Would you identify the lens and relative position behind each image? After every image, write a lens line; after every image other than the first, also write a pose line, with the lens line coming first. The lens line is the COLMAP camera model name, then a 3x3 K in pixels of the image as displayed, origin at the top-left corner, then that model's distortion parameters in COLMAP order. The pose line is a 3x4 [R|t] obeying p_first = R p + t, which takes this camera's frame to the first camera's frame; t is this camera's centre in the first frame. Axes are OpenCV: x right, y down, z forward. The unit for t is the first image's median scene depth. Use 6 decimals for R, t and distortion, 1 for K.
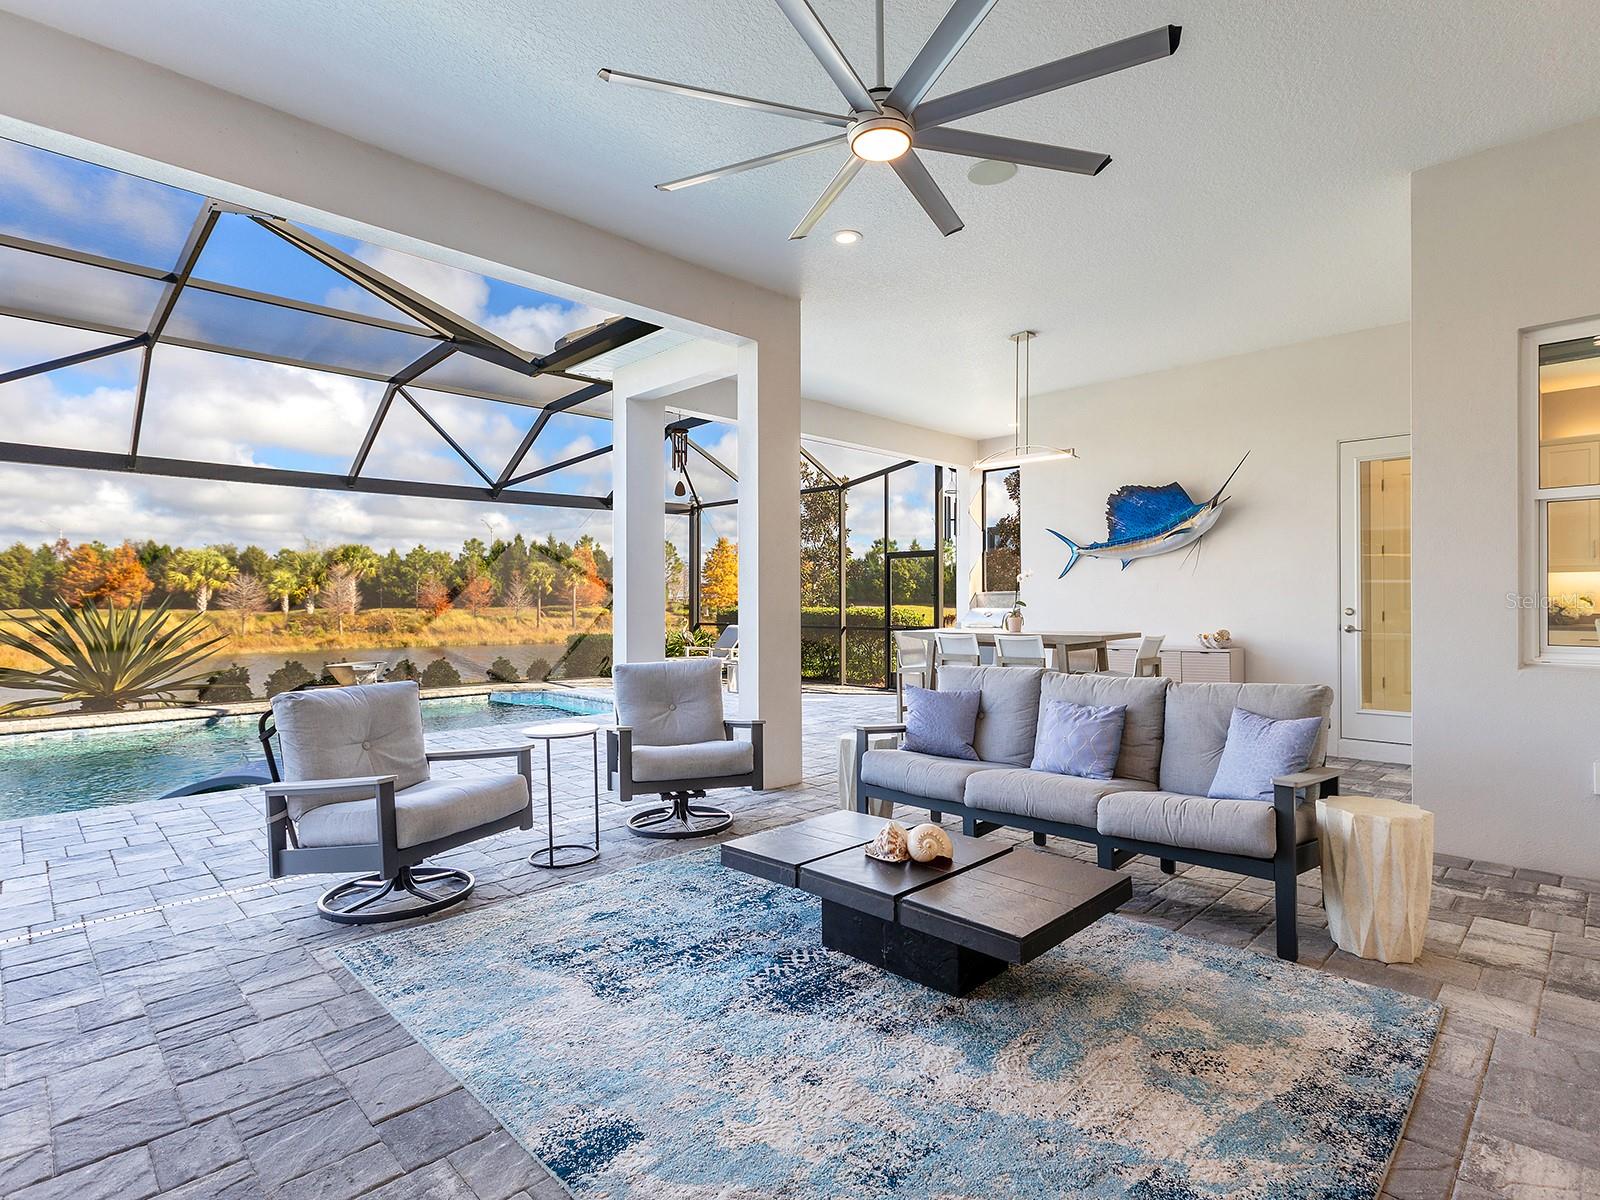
lens RADIAL K [[803.9, 0, 821.9], [0, 803.9, 597.6], [0, 0, 1]] dist [-0.003907, -0.001720]
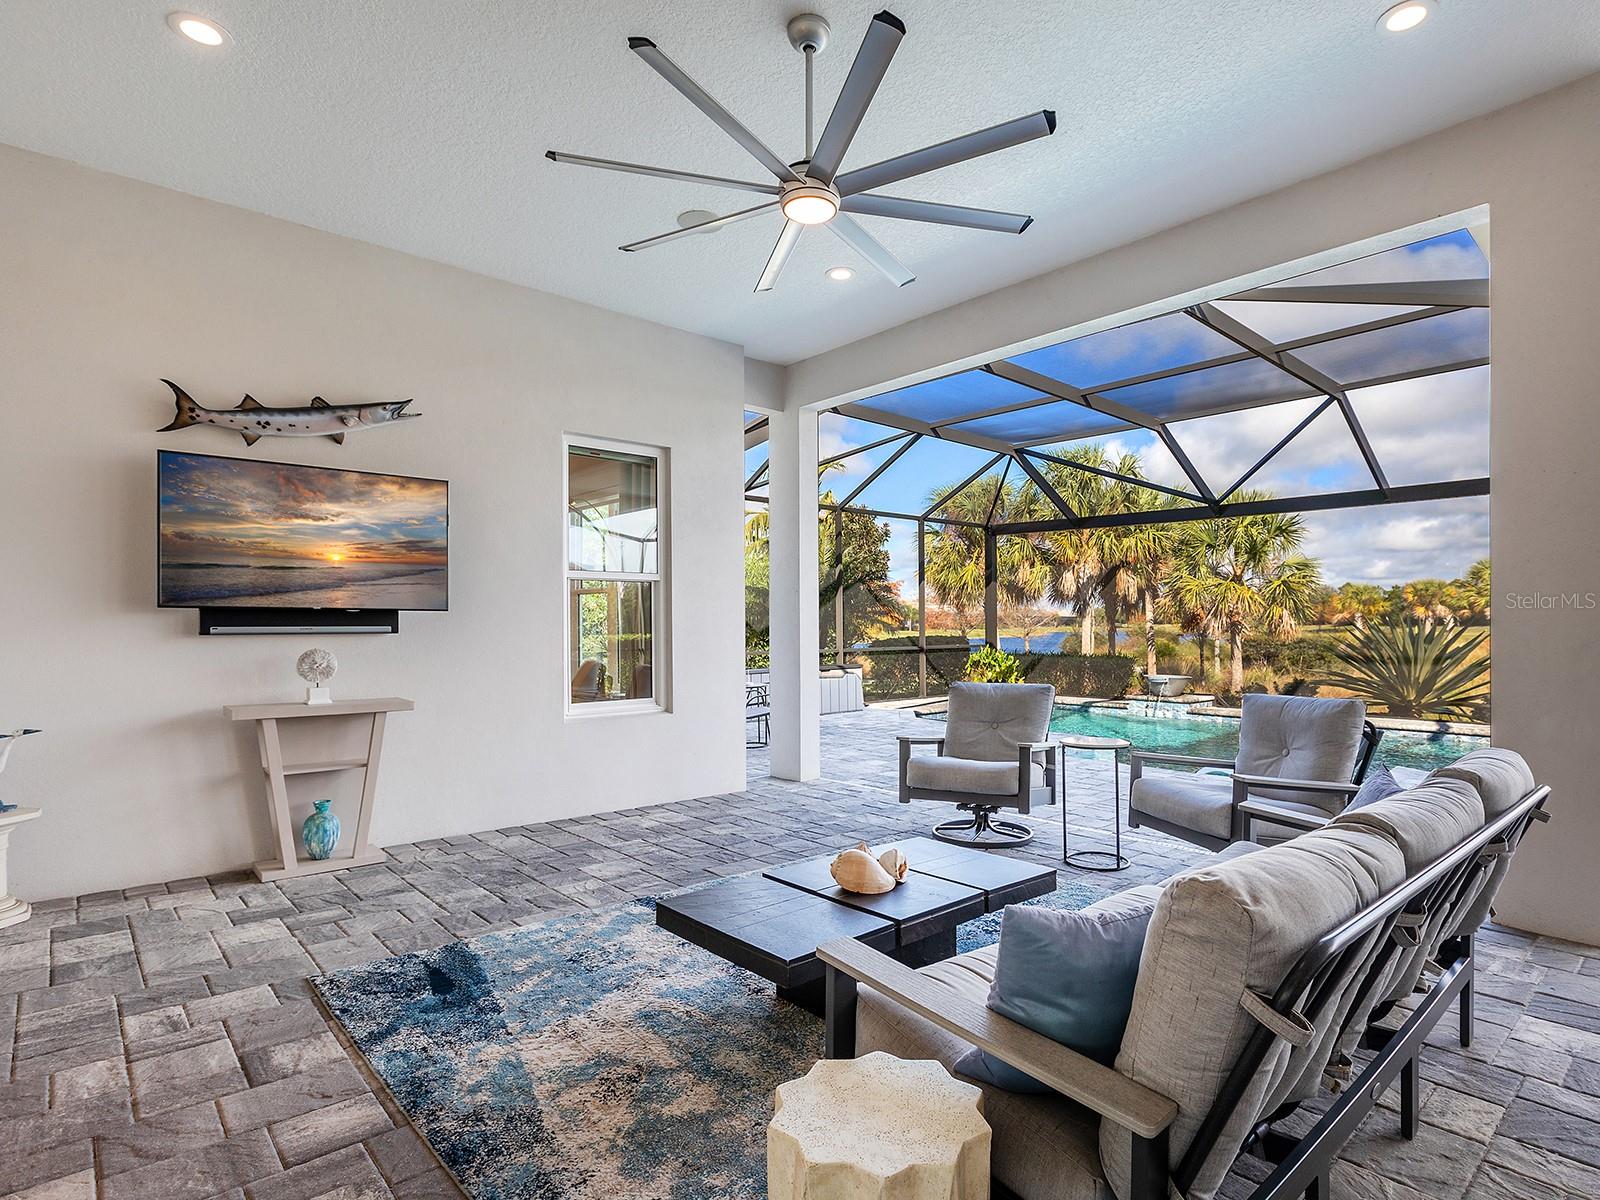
lens RADIAL K [[854.9, 0, 868.1], [0, 854.9, 626.6], [0, 0, 1]] dist [0.000008, 0.000262]
pose [[-0.023100, 0.008574, -0.999696, 0.058429], [0.007842, 0.999934, 0.008395, -0.000183], [0.999702, -0.007645, -0.023166, 0.051395]]
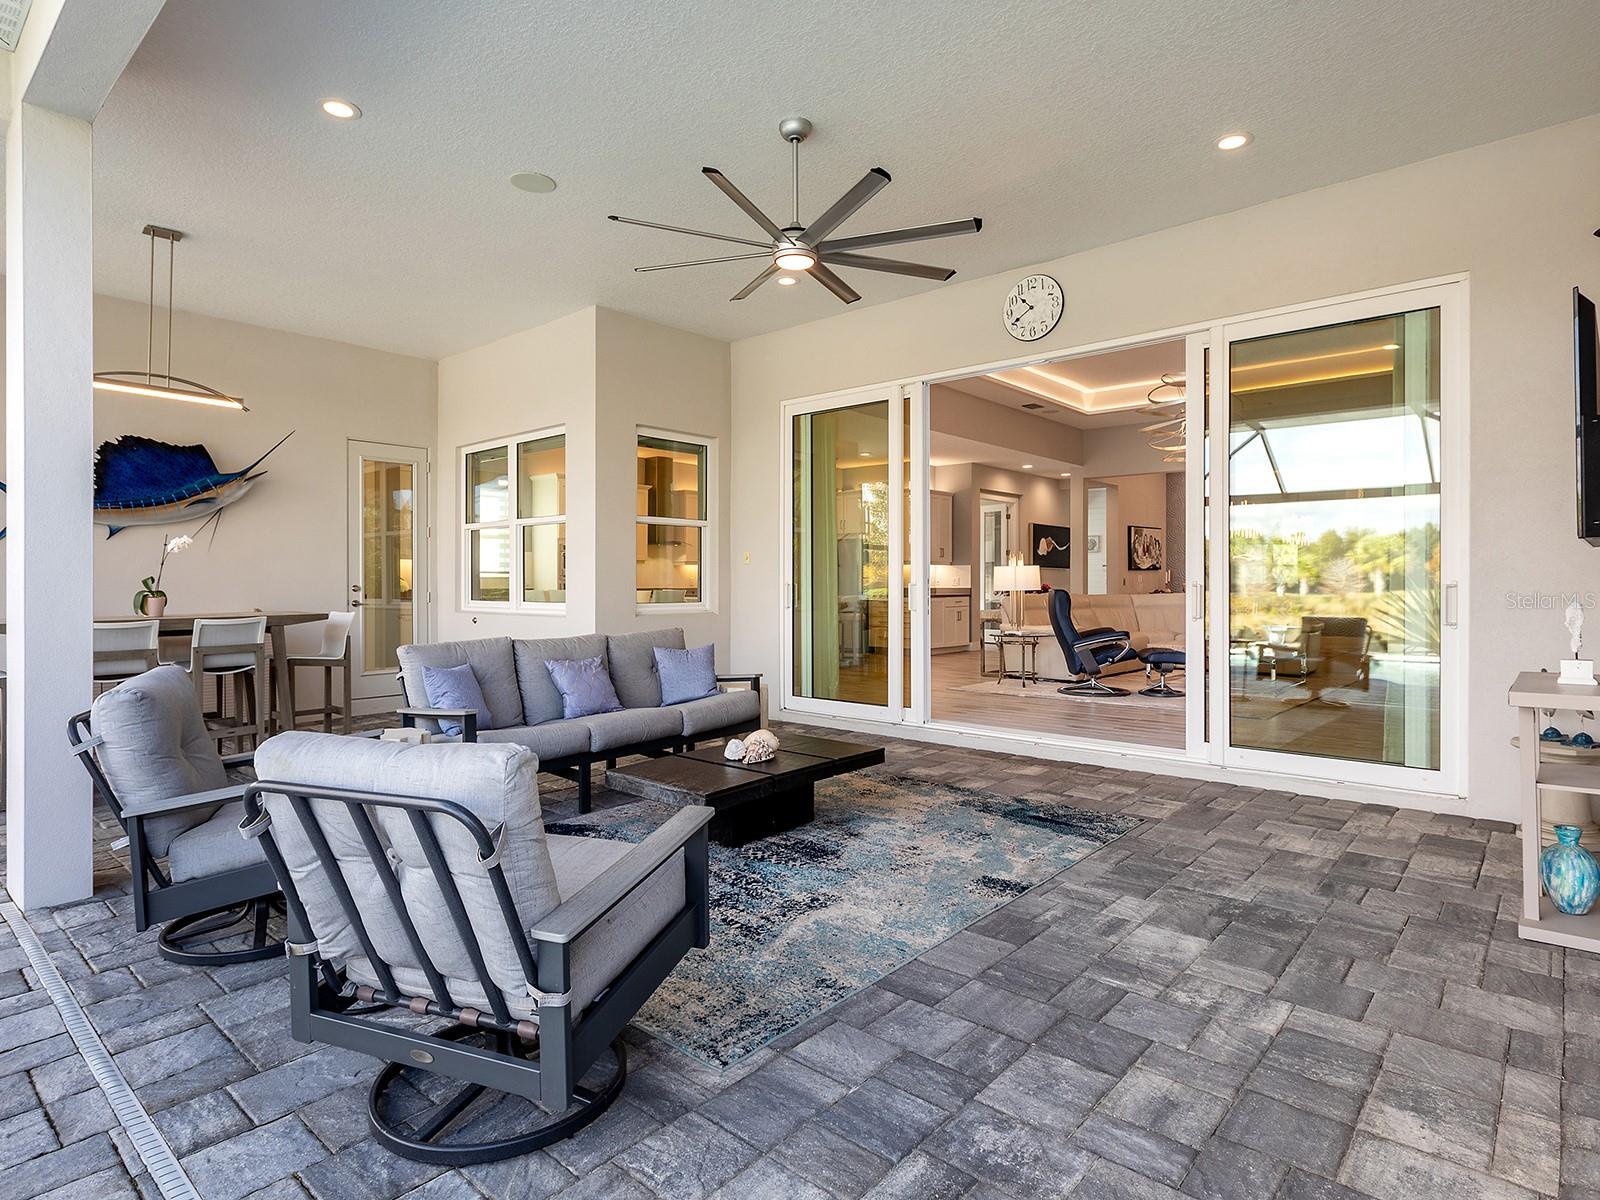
lens RADIAL K [[876.9, 0, 786.3], [0, 876.9, 589.8], [0, 0, 1]] dist [-0.001034, -0.001384]
pose [[-0.045555, -0.003127, 0.998957, -0.070415], [-0.004778, 0.999984, 0.002912, 0.001323], [-0.998950, -0.004640, -0.045569, 0.050614]]
